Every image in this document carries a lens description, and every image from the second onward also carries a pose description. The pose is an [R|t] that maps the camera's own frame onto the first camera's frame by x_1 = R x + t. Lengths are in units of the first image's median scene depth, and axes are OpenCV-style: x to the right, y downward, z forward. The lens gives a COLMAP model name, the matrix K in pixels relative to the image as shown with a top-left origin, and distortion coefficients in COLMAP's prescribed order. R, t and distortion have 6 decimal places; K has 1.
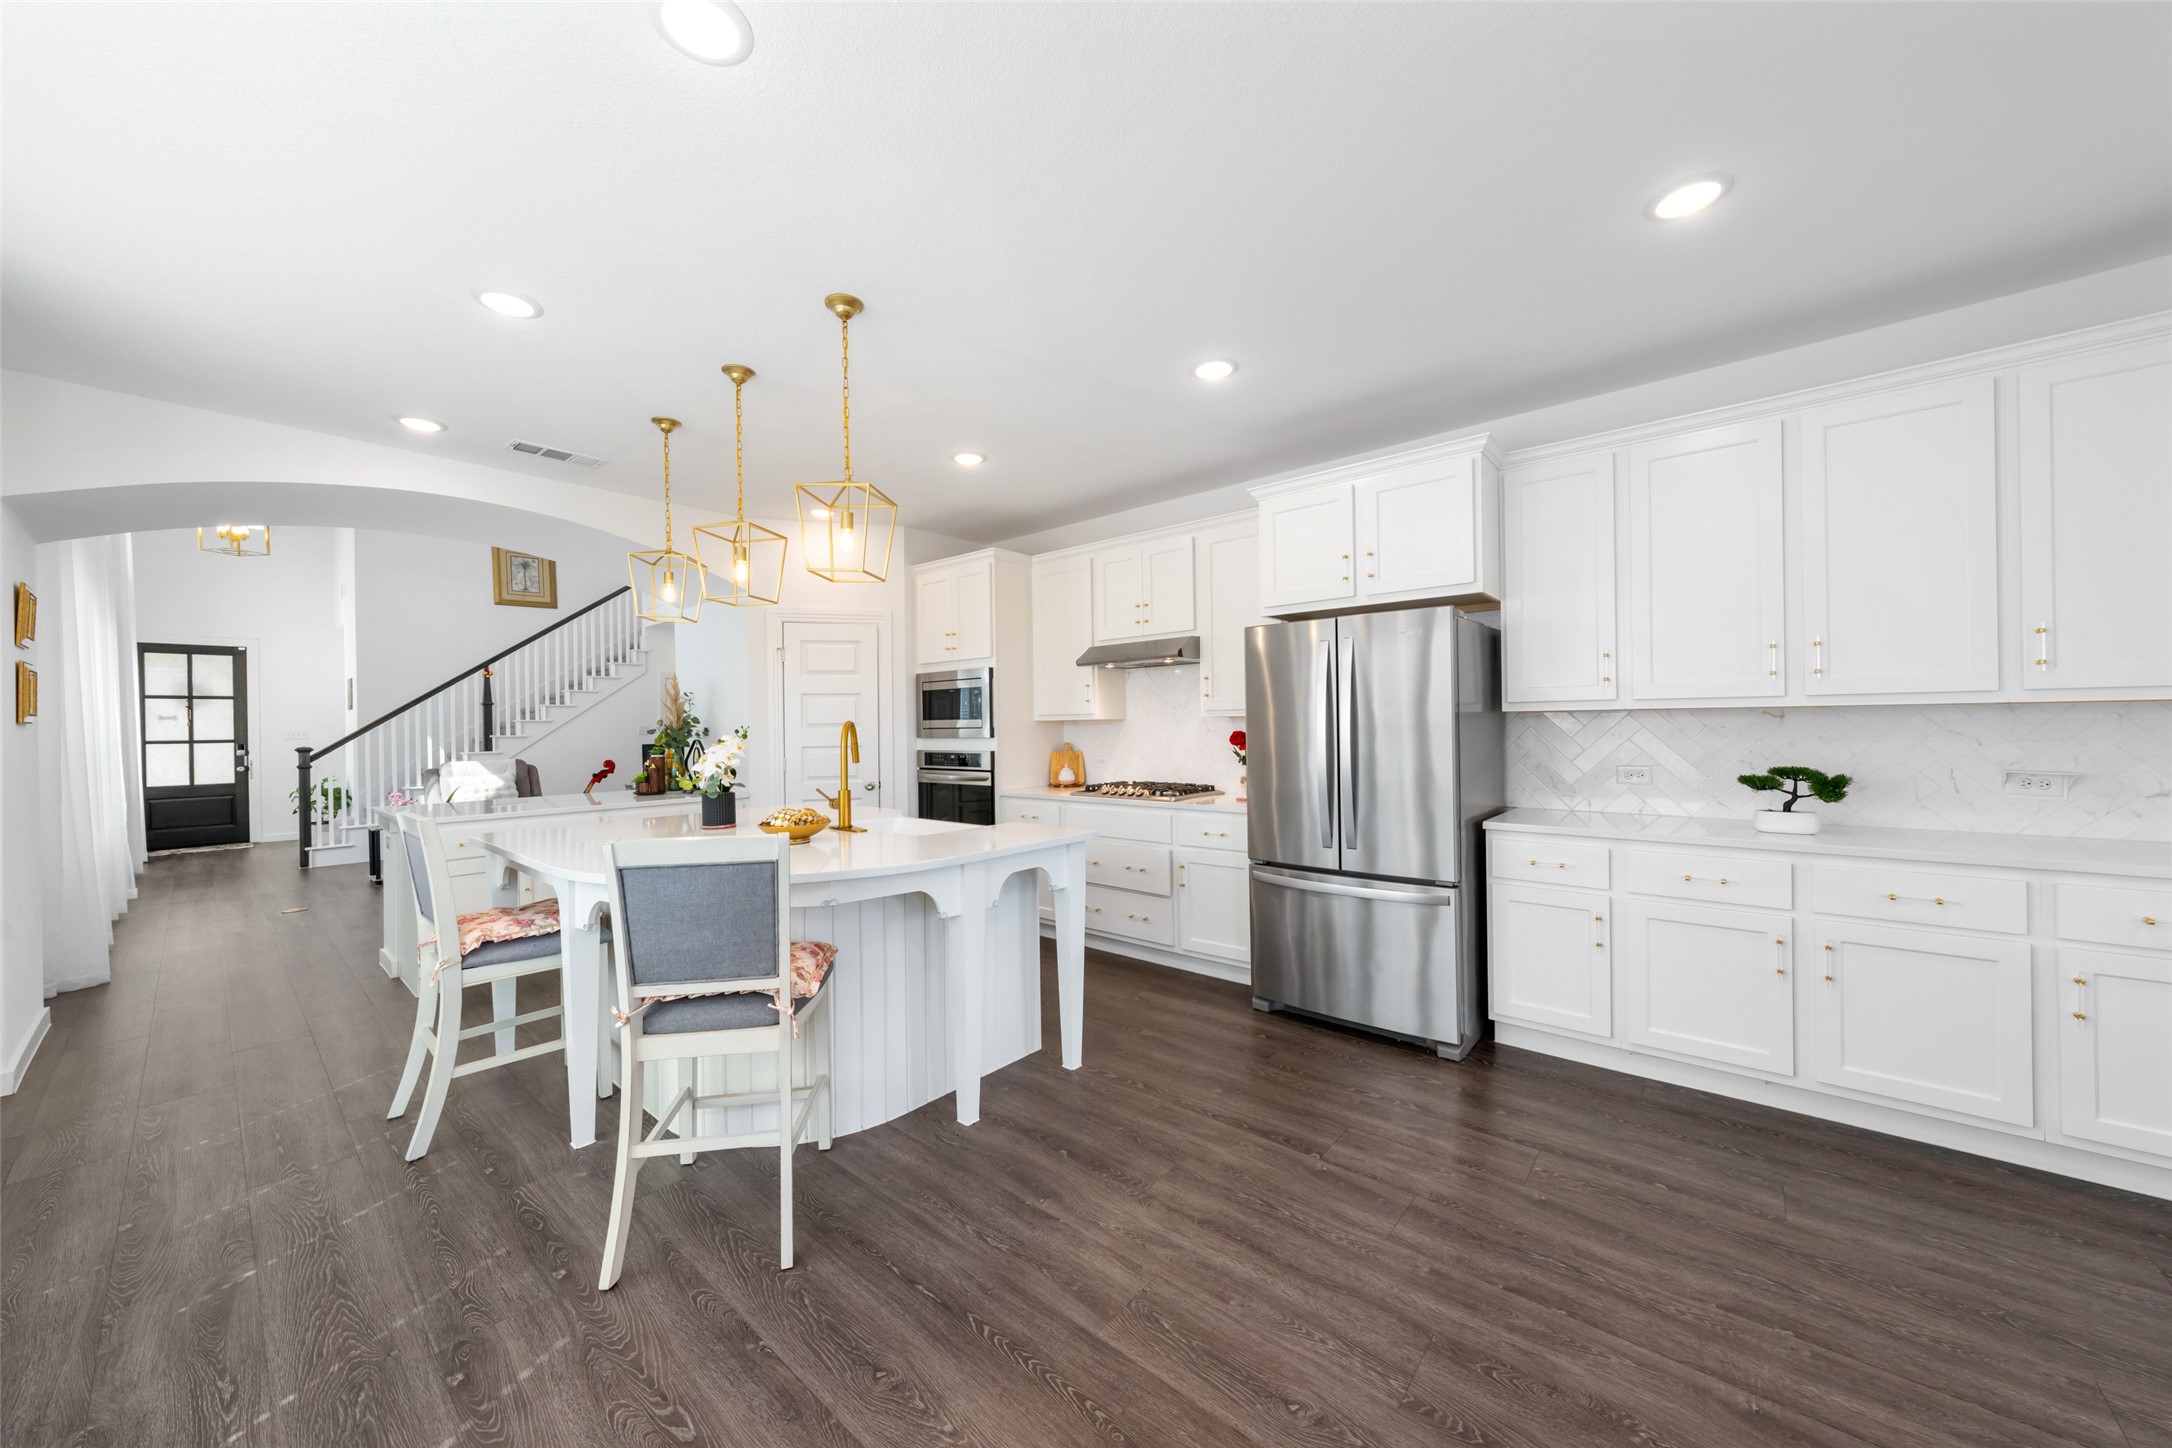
lens RADIAL K [[761.1, 0, 1086.0], [0, 761.1, 724.0], [0, 0, 1]] dist [0.000085, 0.000000]
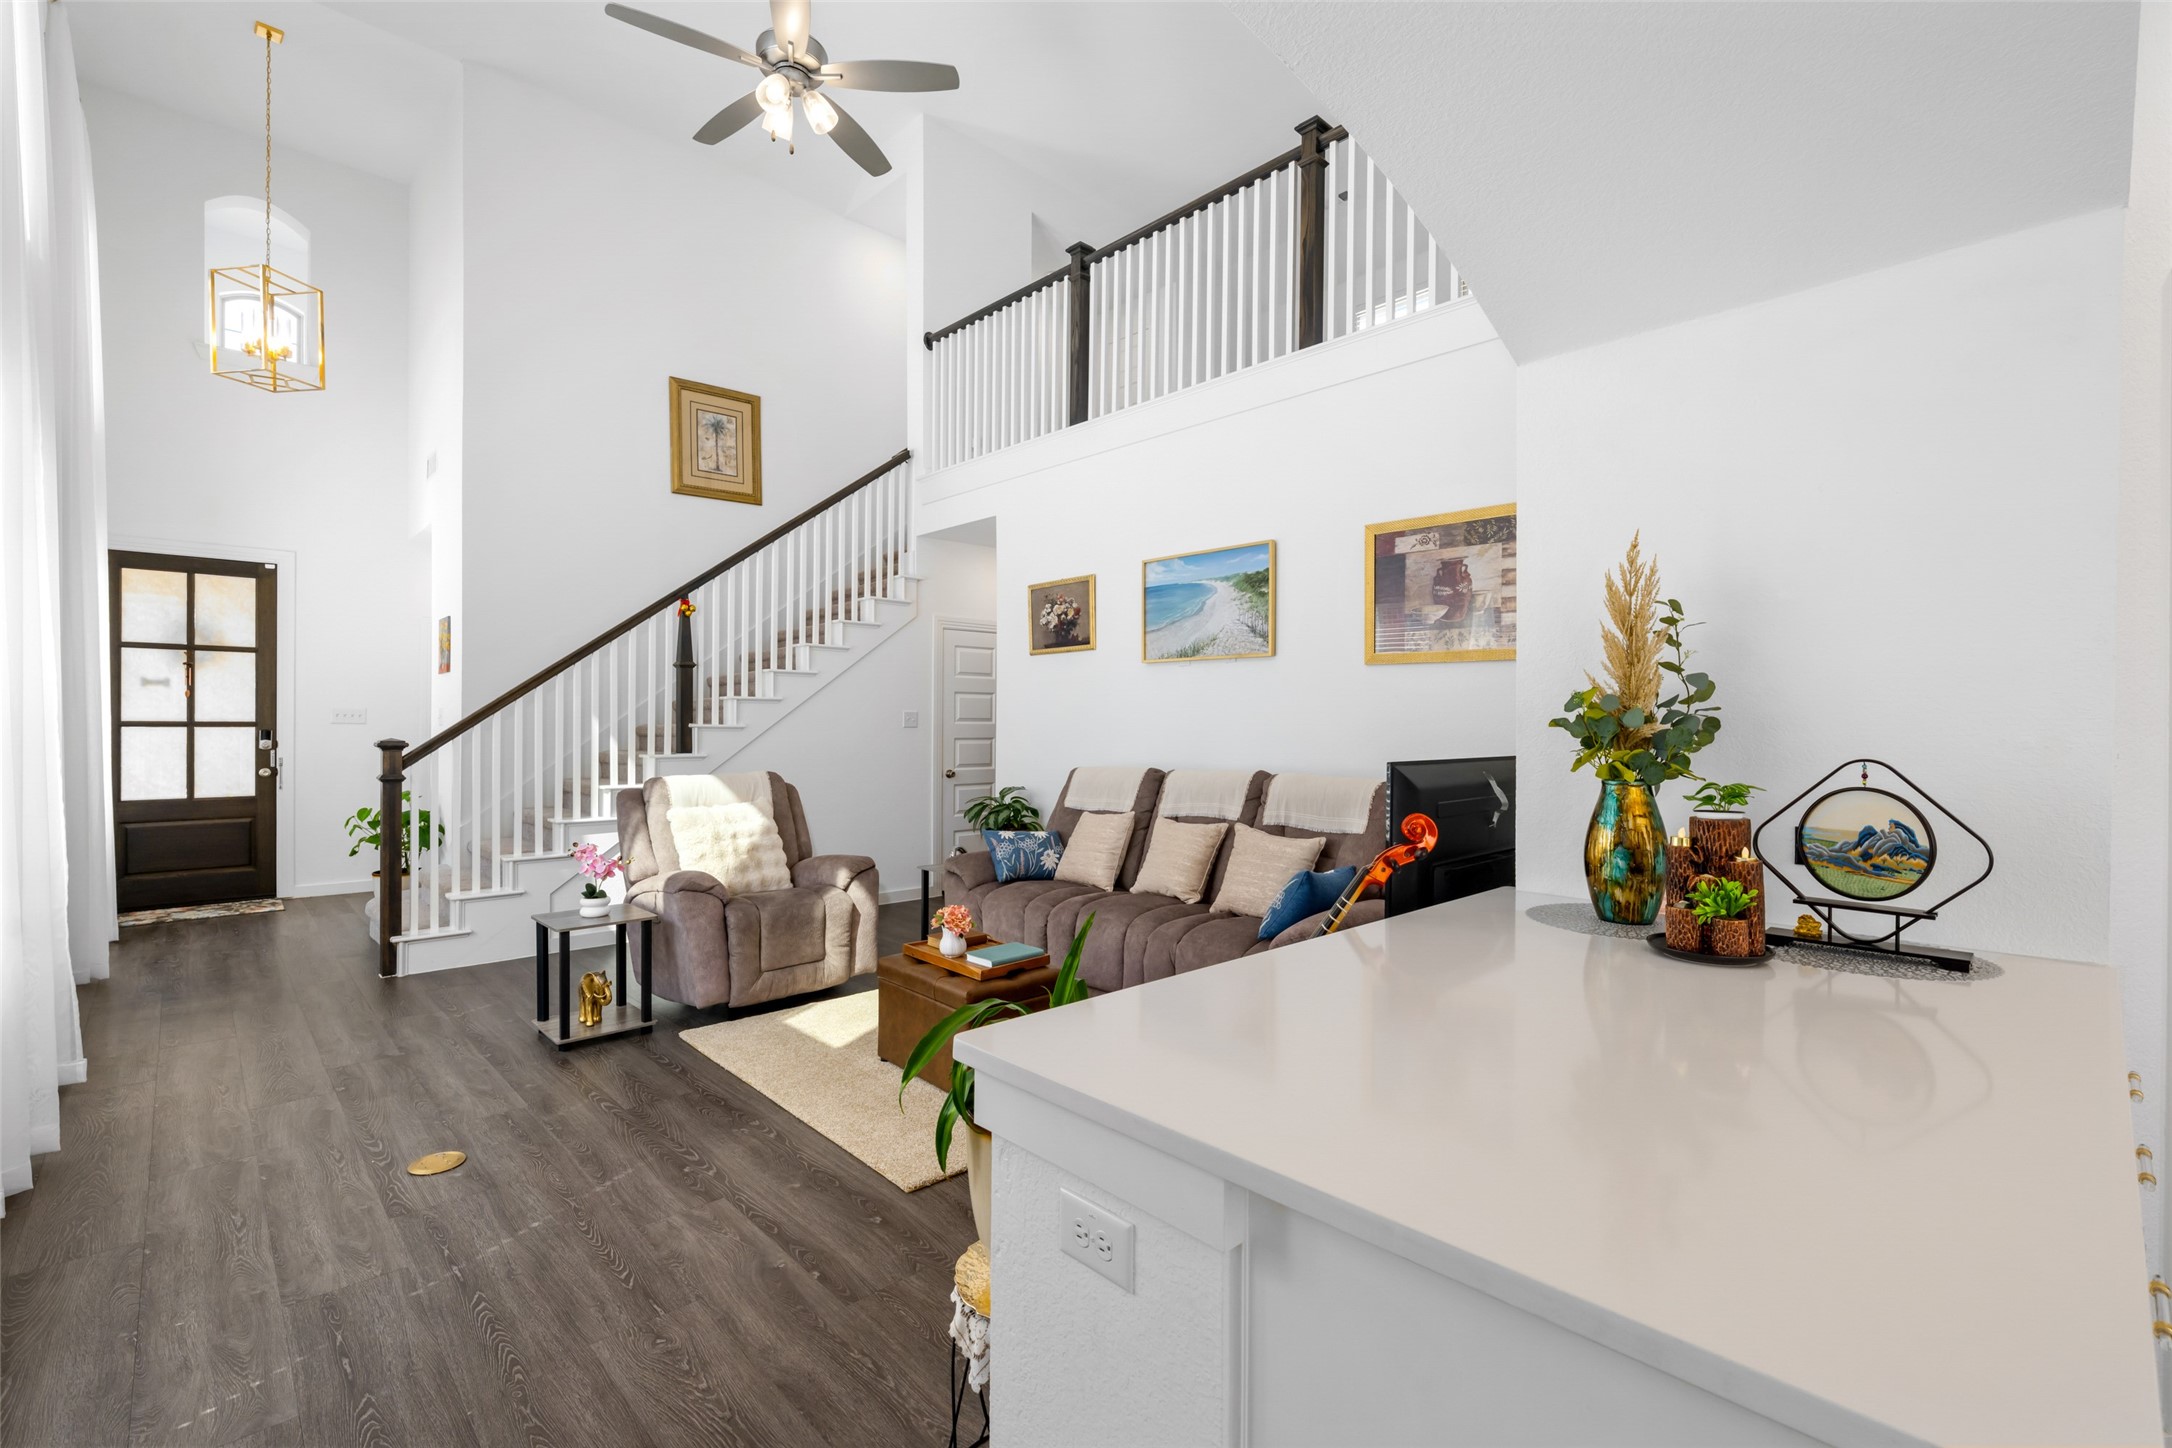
lens RADIAL K [[948.6, 0, 1086.0], [0, 948.6, 724.0], [0, 0, 1]] dist [-0.001939, -0.000339]
pose [[0.994599, 0.020666, -0.101714, -0.423145], [-0.020442, 0.999786, 0.003244, 0.007149], [0.101759, -0.001148, 0.994808, 0.351377]]
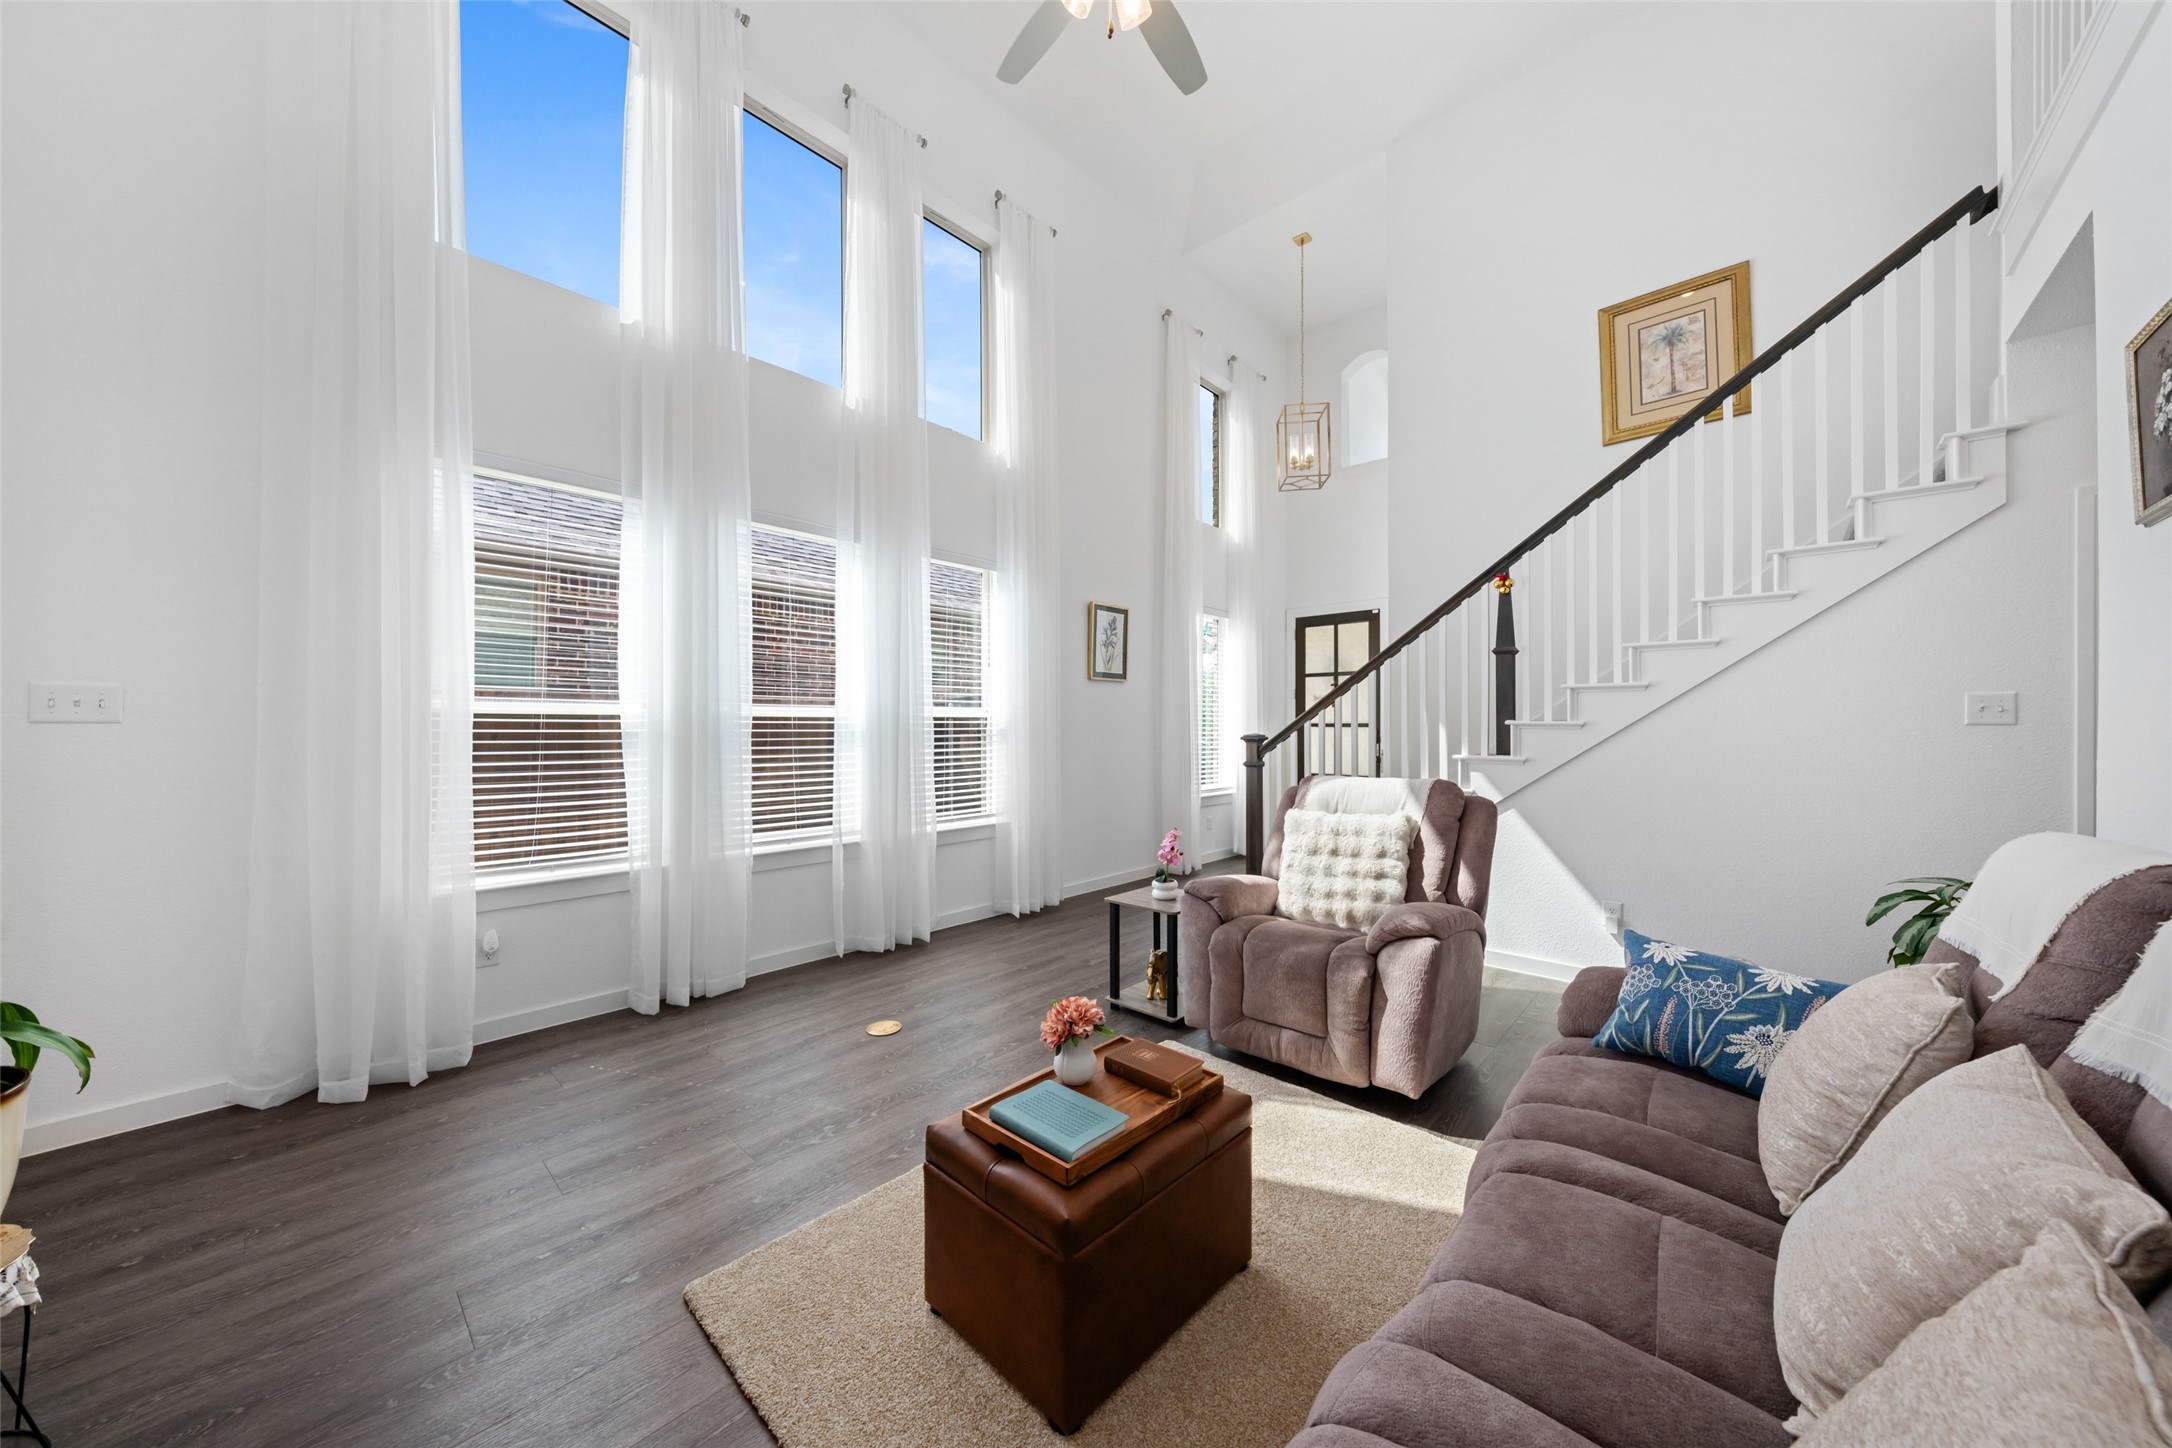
lens RADIAL K [[736.9, 0, 1086.0], [0, 736.9, 724.0], [0, 0, 1]] dist [-0.000268, -0.000025]
pose [[-0.027663, 0.012205, -0.999543, -0.327366], [-0.000588, 0.999925, 0.012226, 0.011811], [0.999617, 0.000926, -0.027654, 0.739800]]
